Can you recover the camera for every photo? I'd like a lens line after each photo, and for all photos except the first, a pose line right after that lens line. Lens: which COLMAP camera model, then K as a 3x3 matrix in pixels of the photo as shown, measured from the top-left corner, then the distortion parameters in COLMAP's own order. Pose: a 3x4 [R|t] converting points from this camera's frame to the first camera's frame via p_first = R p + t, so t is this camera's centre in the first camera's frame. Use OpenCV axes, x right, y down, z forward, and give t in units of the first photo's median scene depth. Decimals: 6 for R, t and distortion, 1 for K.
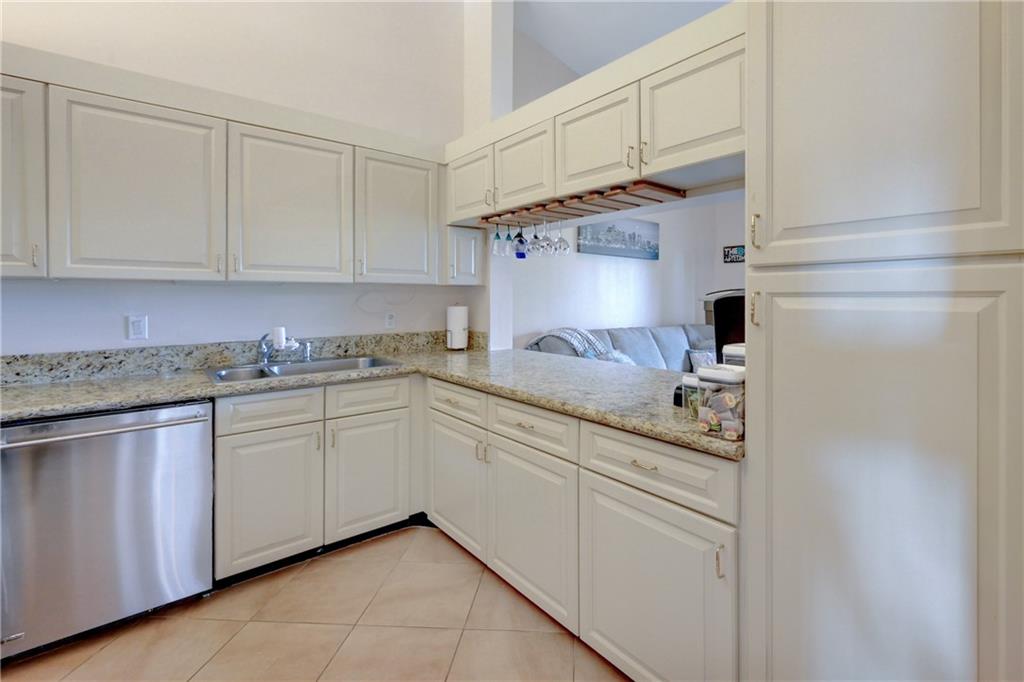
lens RADIAL K [[458.6, 0, 552.9], [0, 458.6, 297.0], [0, 0, 1]] dist [-0.001626, -0.000014]
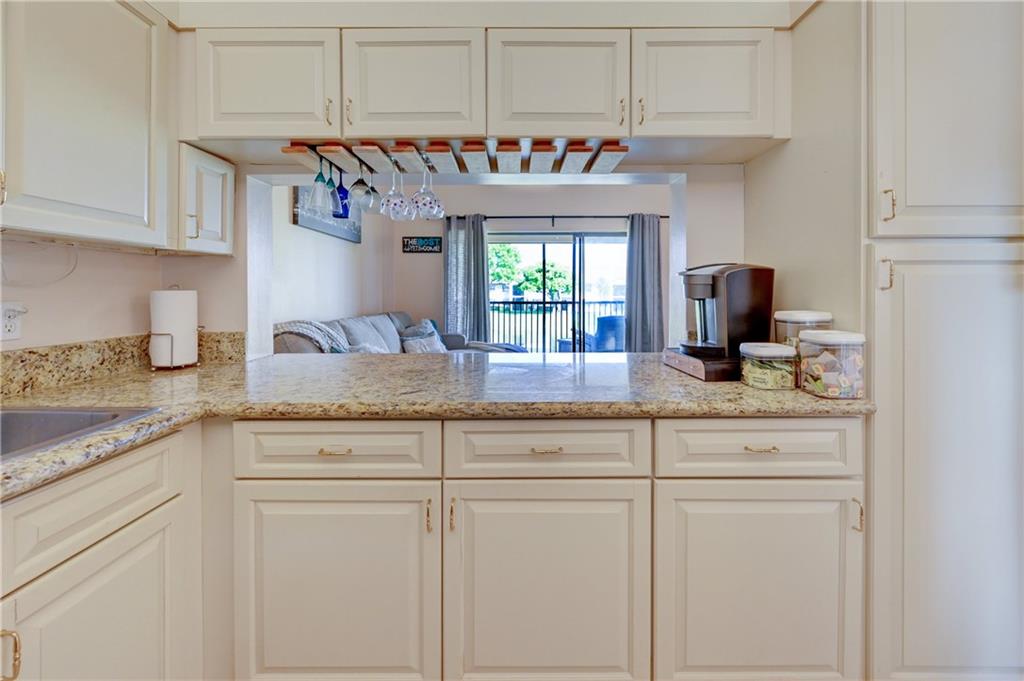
lens RADIAL K [[420.7, 0, 514.7], [0, 420.7, 291.0], [0, 0, 1]] dist [0.000115, 0.000061]
pose [[0.664643, -0.004662, 0.747146, -0.424972], [0.003374, 0.999989, 0.003237, 0.027114], [-0.747153, 0.000370, 0.664652, 0.457068]]
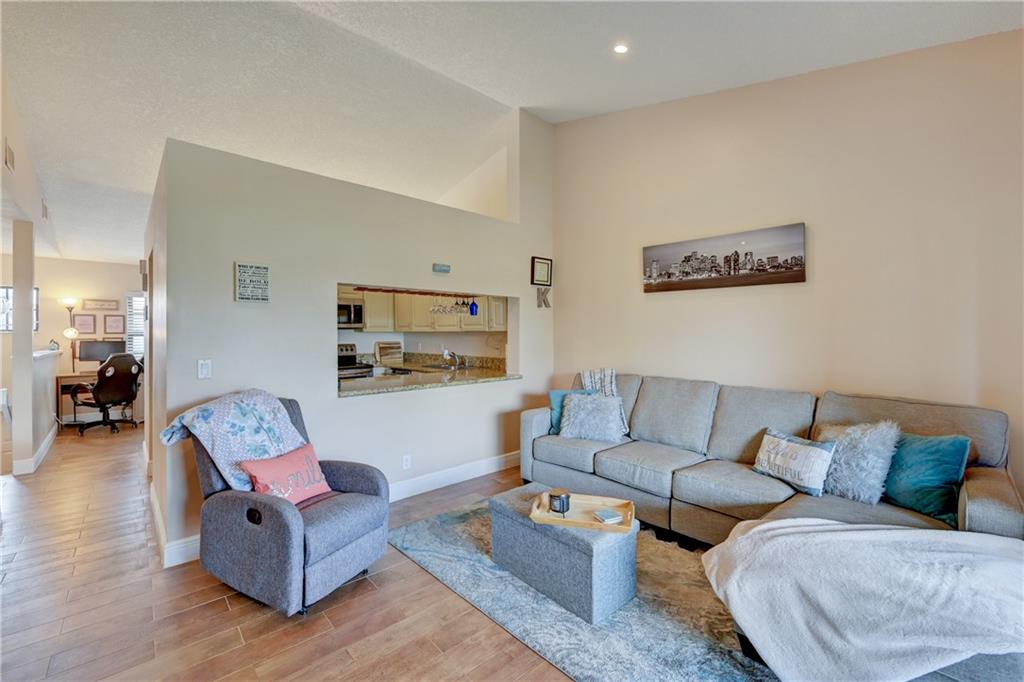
lens RADIAL K [[429.9, 0, 513.4], [0, 429.9, 328.9], [0, 0, 1]] dist [0.000059, 0.000141]
pose [[0.028978, -0.007189, -0.999554, 1.738283], [0.002381, 0.999972, -0.007123, -0.030245], [0.999577, -0.002174, 0.028995, 1.286687]]
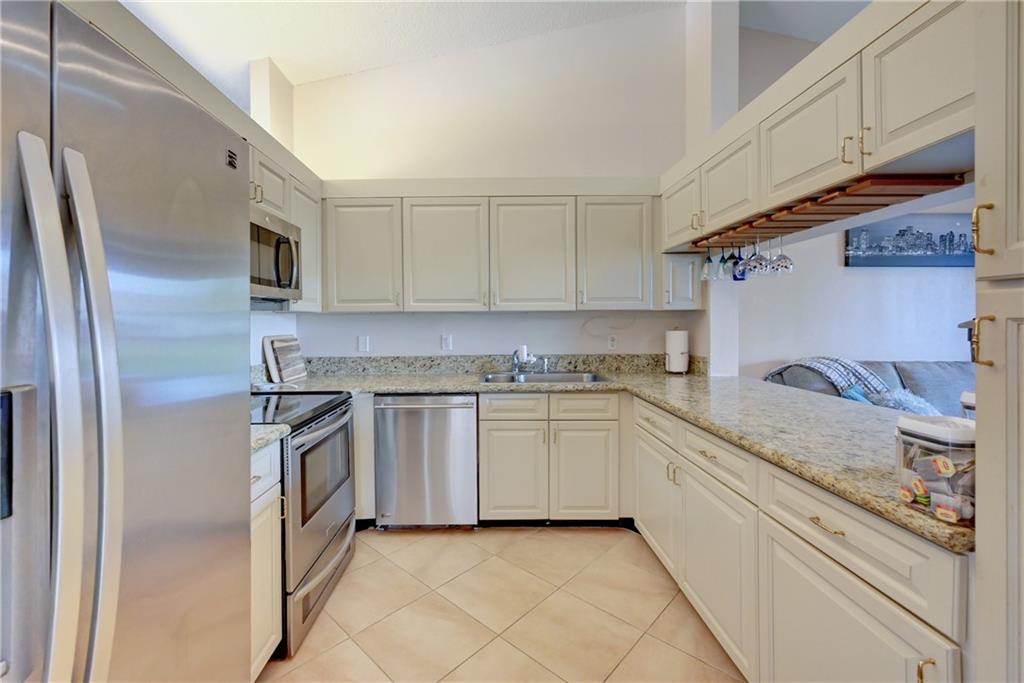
lens RADIAL K [[427.4, 0, 493.4], [0, 427.4, 324.2], [0, 0, 1]] dist [0.001159, 0.000102]
pose [[0.758605, 0.000715, -0.651551, 0.138872], [0.004872, 0.999965, 0.006771, -0.003996], [0.651533, -0.008311, 0.758575, 0.010667]]
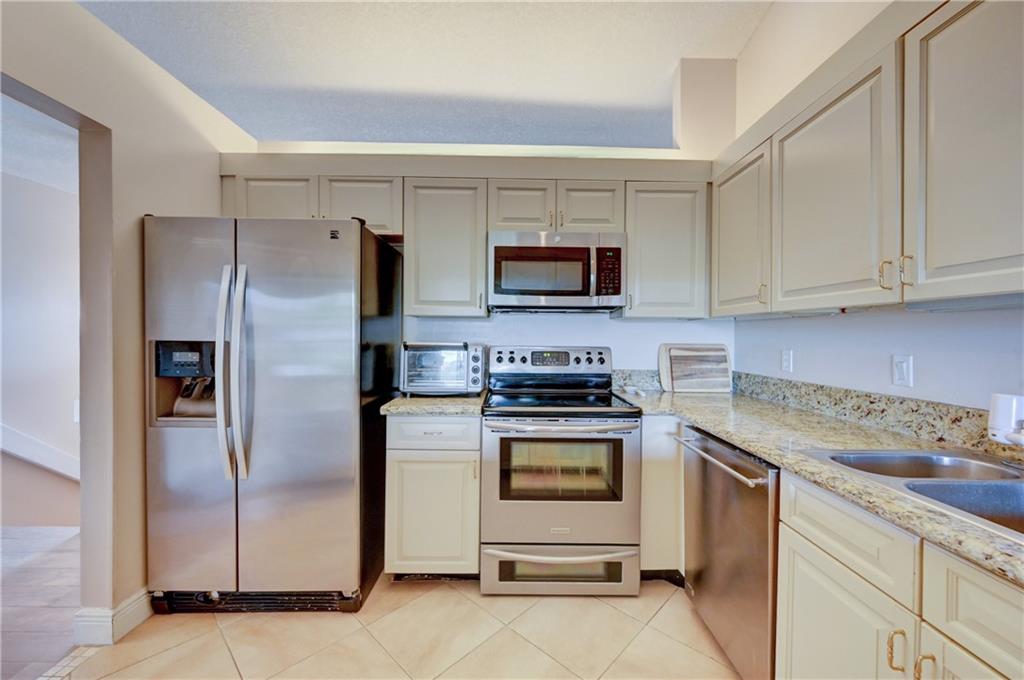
lens RADIAL K [[403.2, 0, 512.6], [0, 403.2, 337.2], [0, 0, 1]] dist [0.000276, 0.000066]
pose [[-0.648498, 0.001810, -0.761214, 0.021964], [-0.007405, 0.999935, 0.008687, 0.009299], [0.761180, 0.011270, -0.648443, 0.877005]]
